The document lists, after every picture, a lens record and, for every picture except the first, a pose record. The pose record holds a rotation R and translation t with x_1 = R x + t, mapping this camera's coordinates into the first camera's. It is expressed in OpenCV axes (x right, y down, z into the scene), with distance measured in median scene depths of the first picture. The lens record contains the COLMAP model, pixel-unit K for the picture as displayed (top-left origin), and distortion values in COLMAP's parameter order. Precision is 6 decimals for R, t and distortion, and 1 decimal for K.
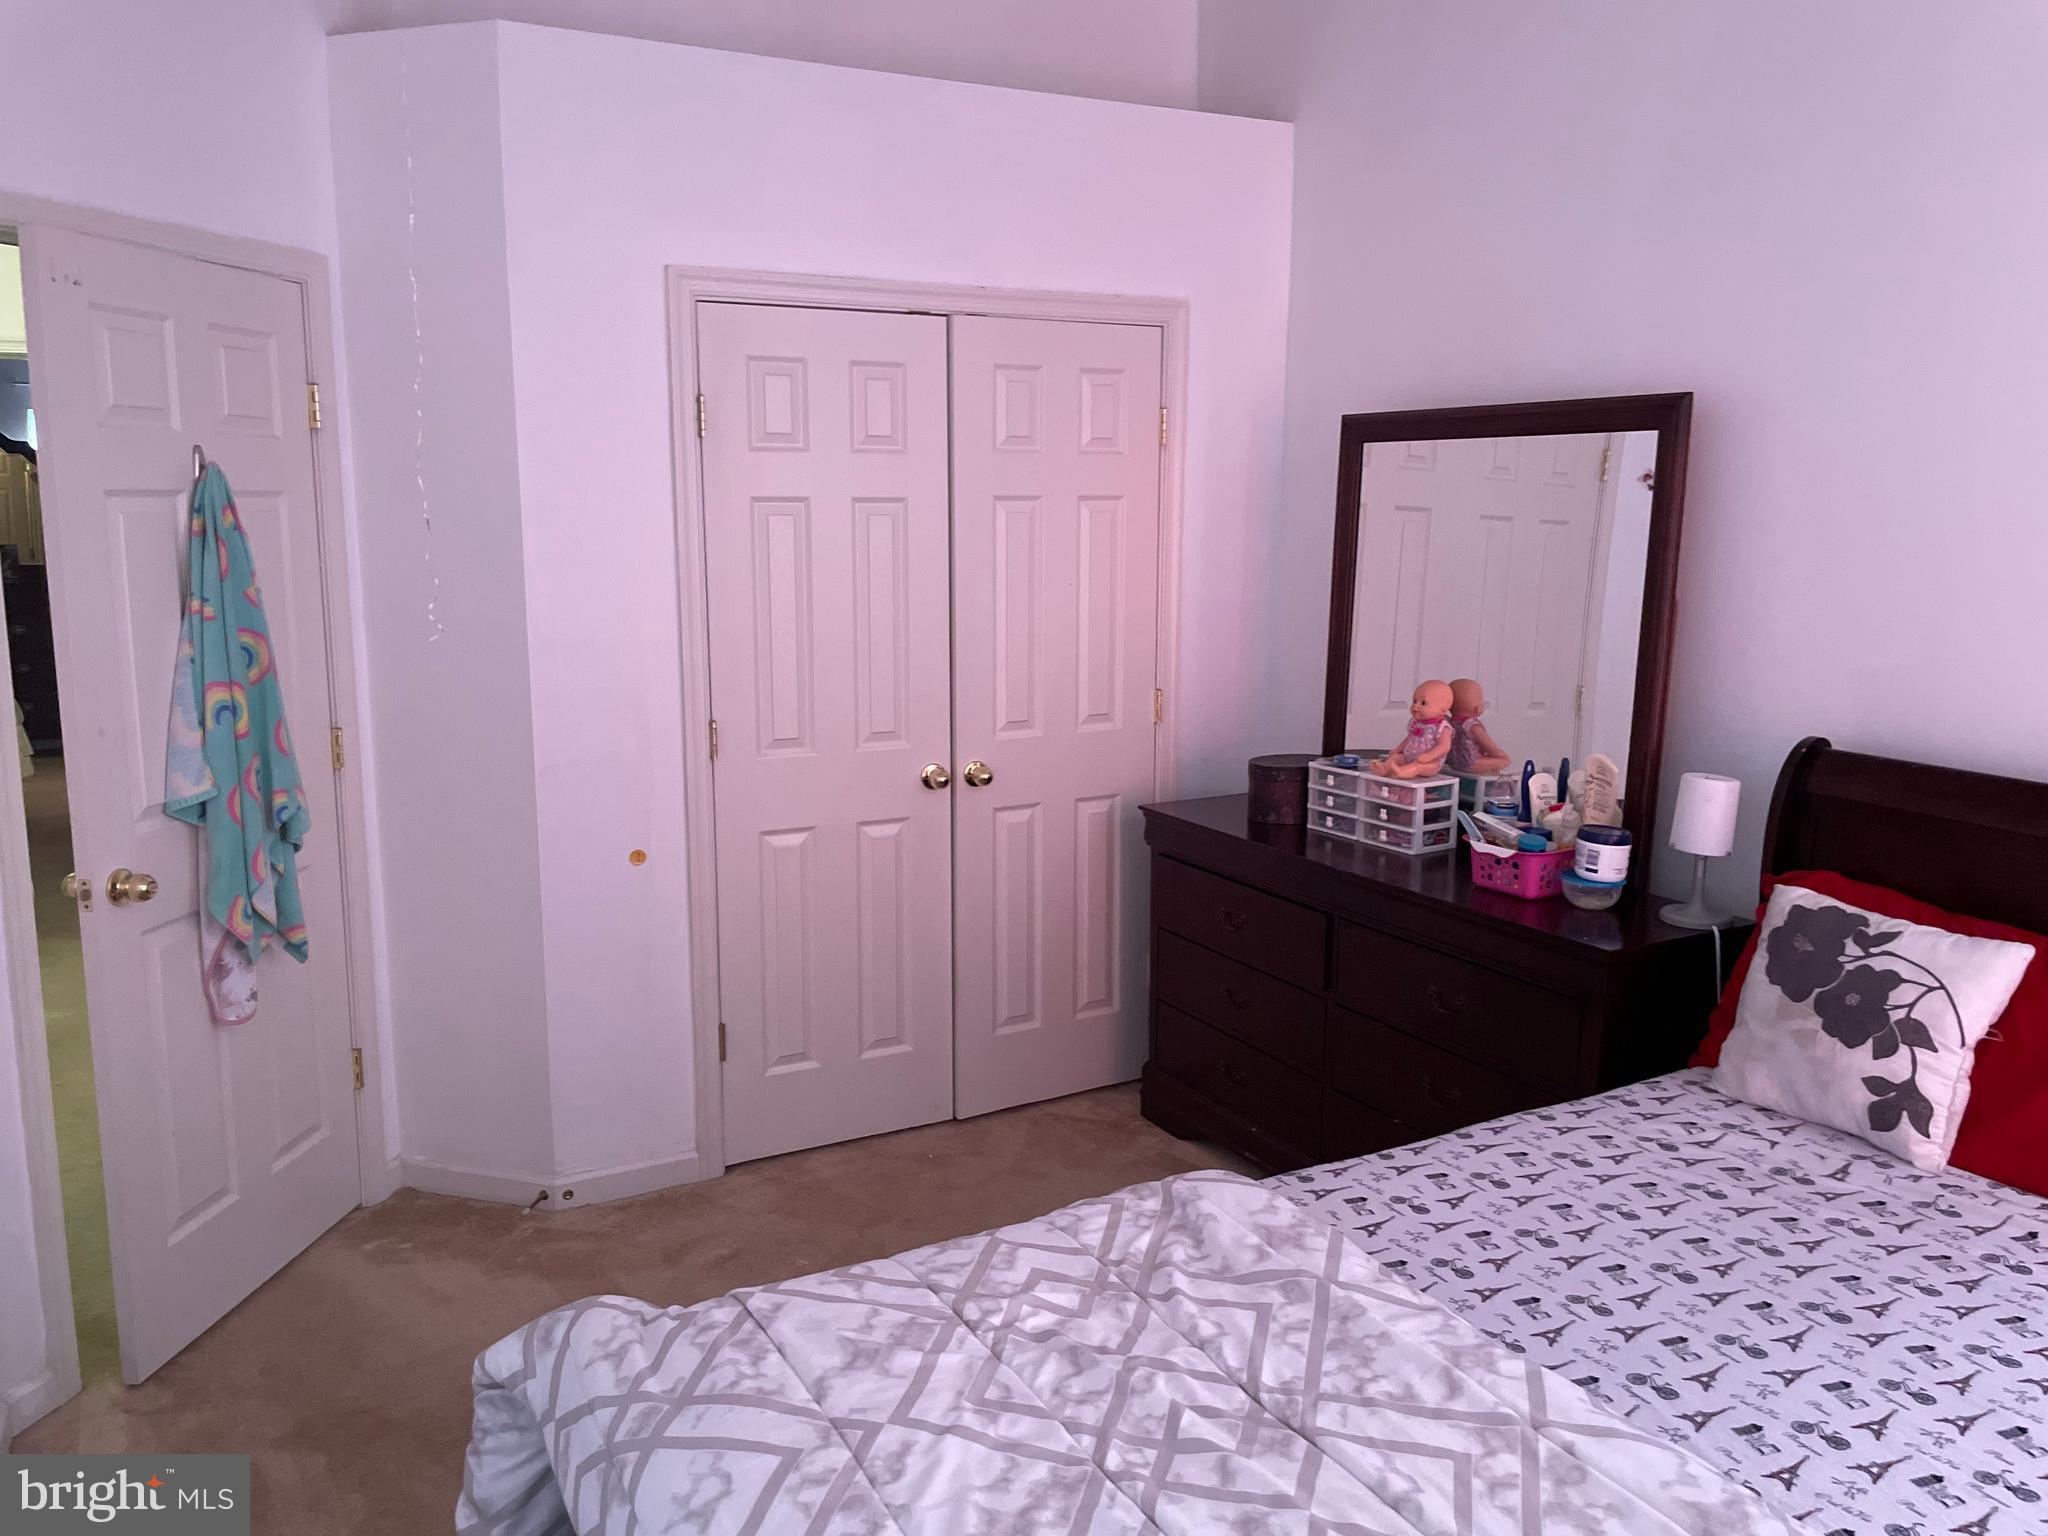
lens RADIAL K [[1566.3, 0, 1021.3], [0, 1566.3, 757.1], [0, 0, 1]] dist [0.096079, -0.137177]
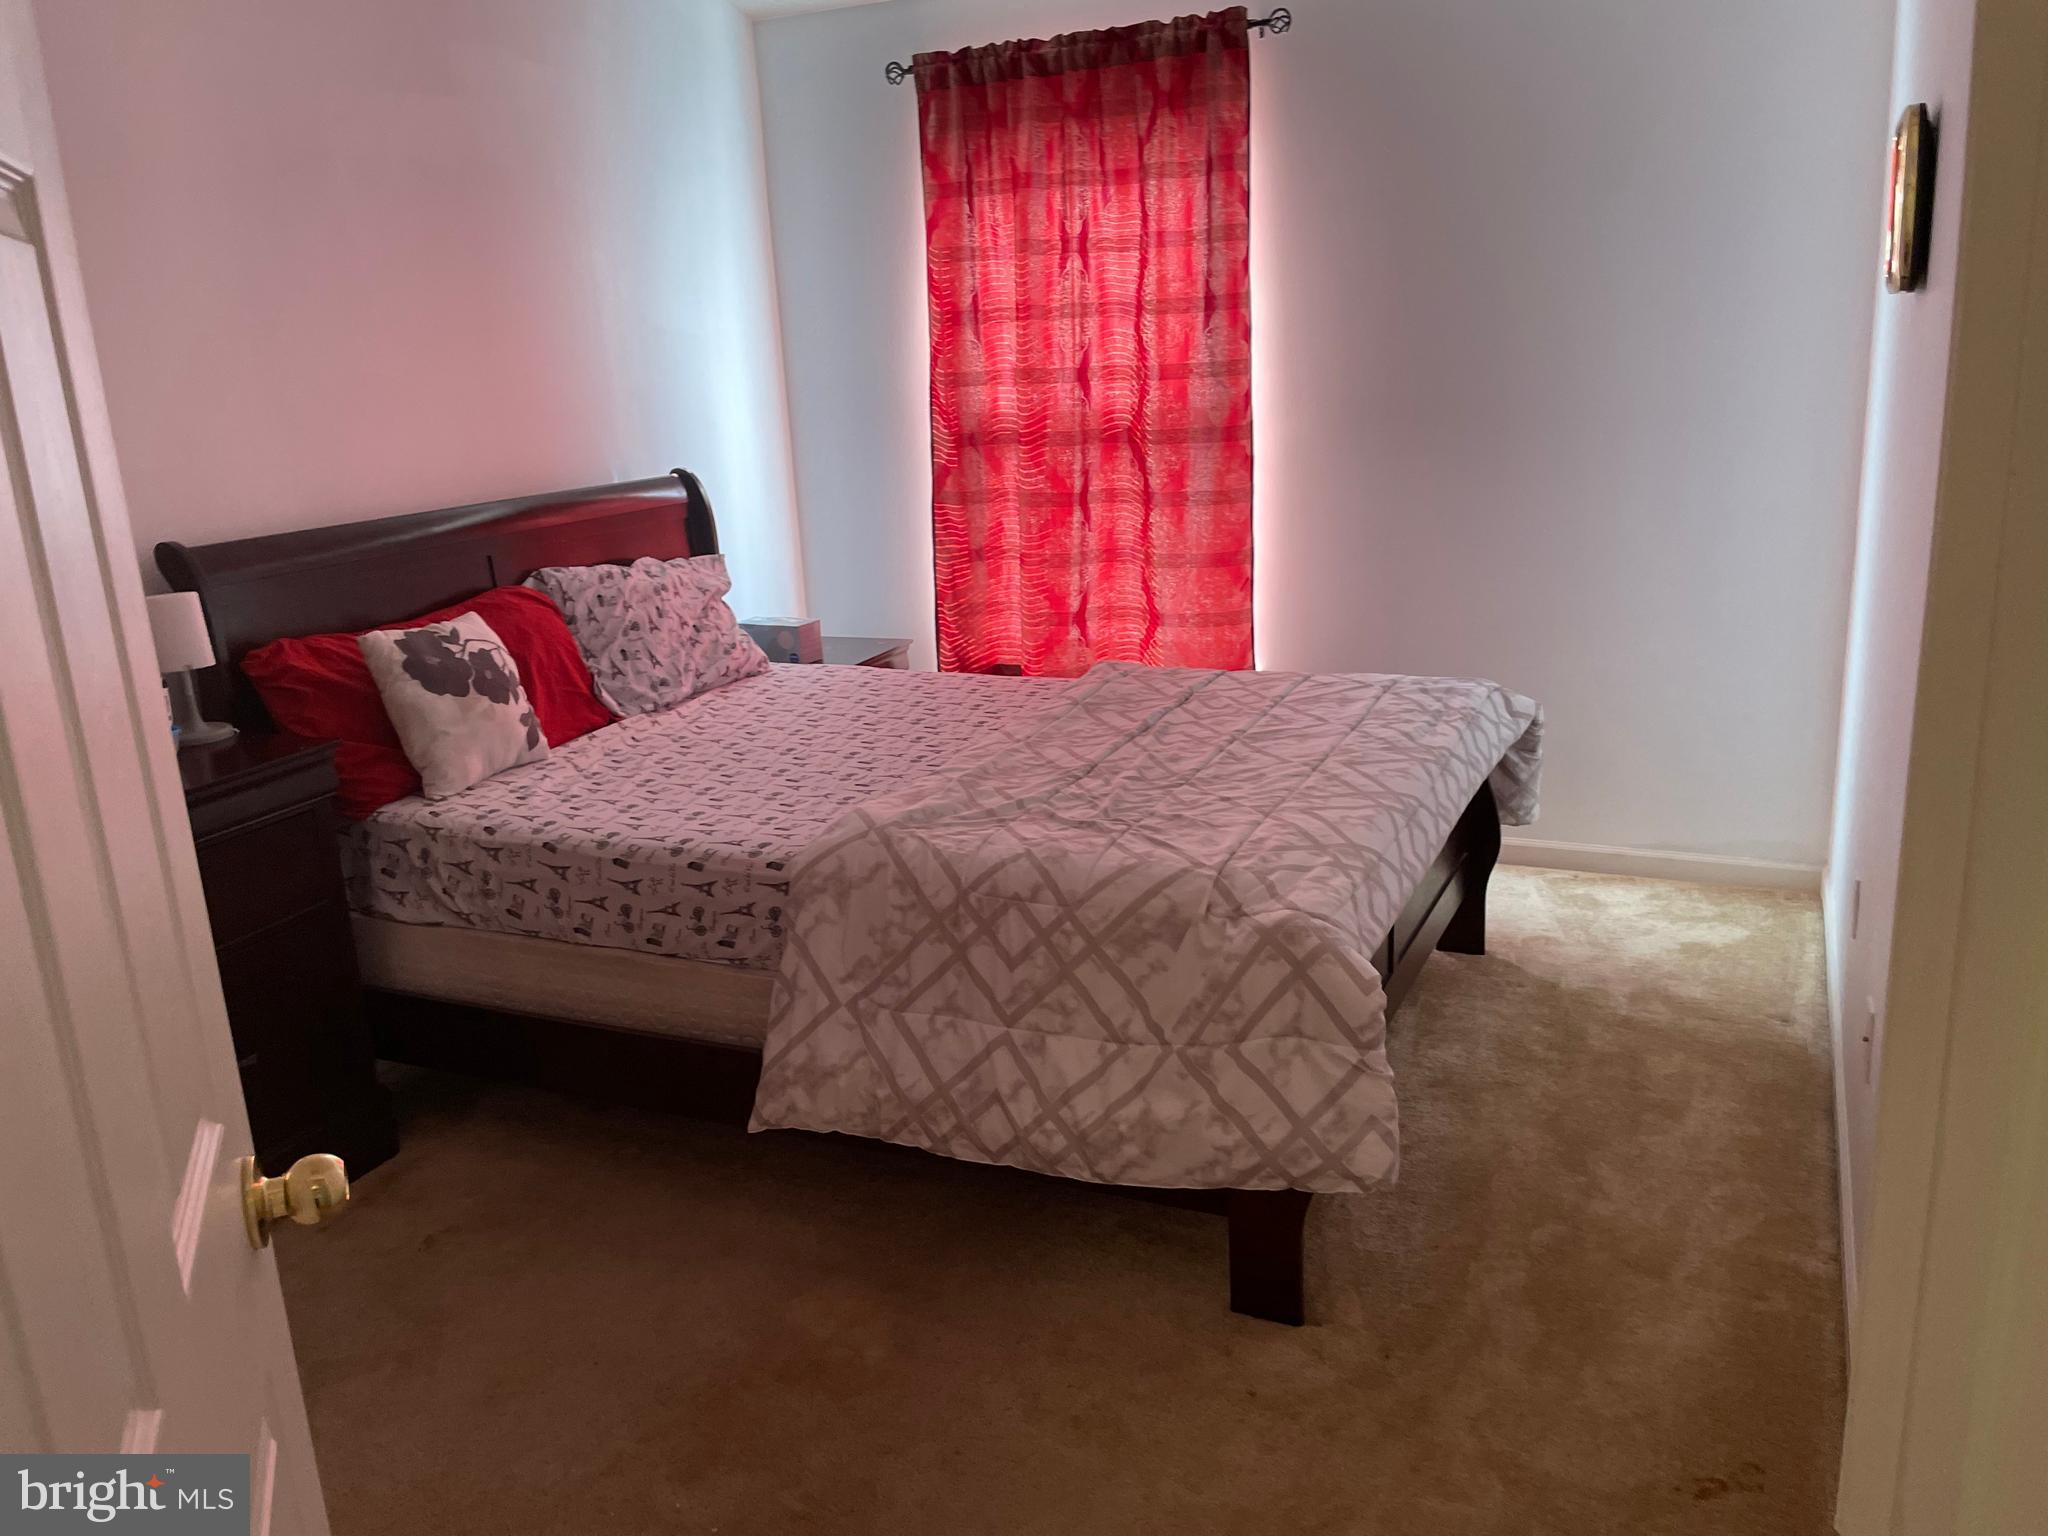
lens RADIAL K [[1566.3, 0, 1021.3], [0, 1566.3, 757.1], [0, 0, 1]] dist [0.096079, -0.137177]
pose [[-0.610895, -0.178790, 0.771260, -0.844655], [0.172184, 0.920847, 0.349849, -0.185694], [-0.772762, 0.346519, -0.531755, 1.409337]]
